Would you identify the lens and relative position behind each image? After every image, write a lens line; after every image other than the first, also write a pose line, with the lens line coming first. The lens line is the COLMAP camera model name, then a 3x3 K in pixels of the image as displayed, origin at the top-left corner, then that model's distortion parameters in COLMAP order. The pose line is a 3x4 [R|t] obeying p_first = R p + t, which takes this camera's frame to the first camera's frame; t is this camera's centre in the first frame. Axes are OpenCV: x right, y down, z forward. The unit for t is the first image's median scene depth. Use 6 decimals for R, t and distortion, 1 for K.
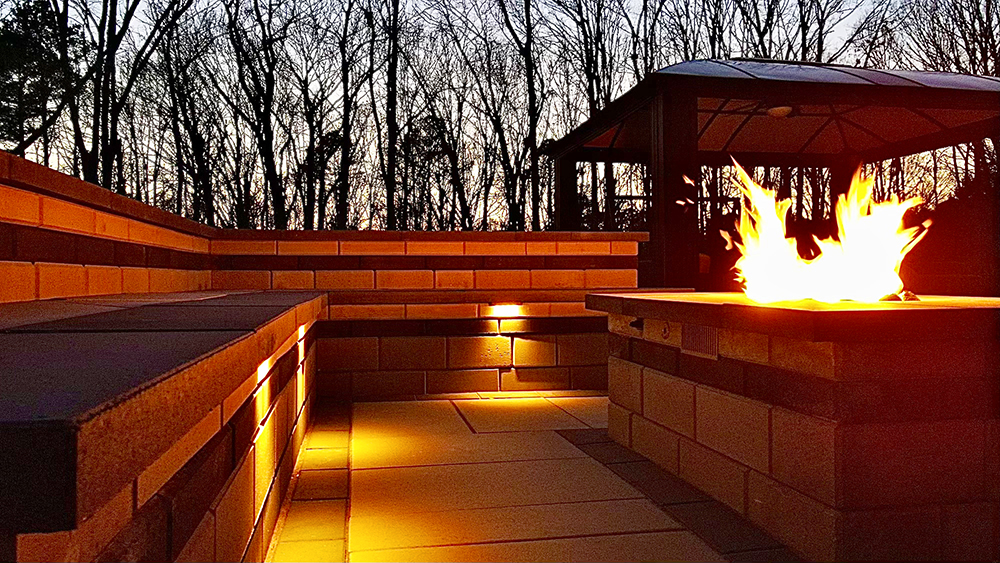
lens RADIAL K [[734.6, 0, 497.0], [0, 734.6, 277.6], [0, 0, 1]] dist [0.027579, 0.001149]
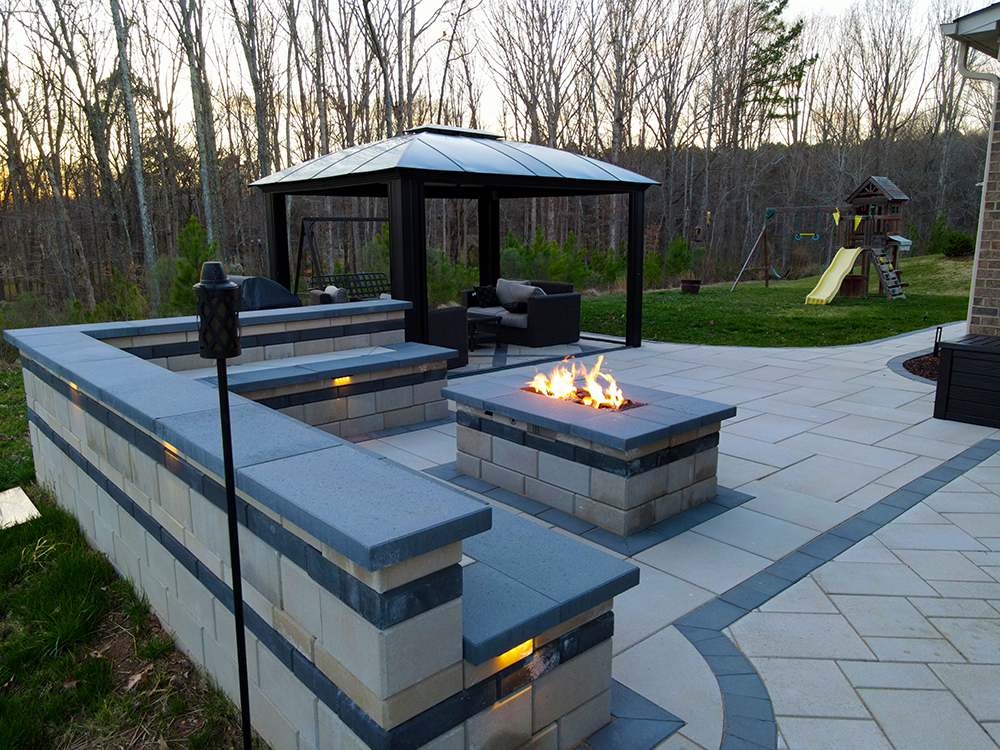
lens RADIAL K [[729.1, 0, 492.3], [0, 729.1, 373.6], [0, 0, 1]] dist [0.010069, 0.009158]
pose [[0.865213, -0.095295, 0.492266, -0.742393], [-0.001843, 0.981162, 0.193178, -0.415491], [-0.501401, -0.168047, 0.848738, -0.541095]]
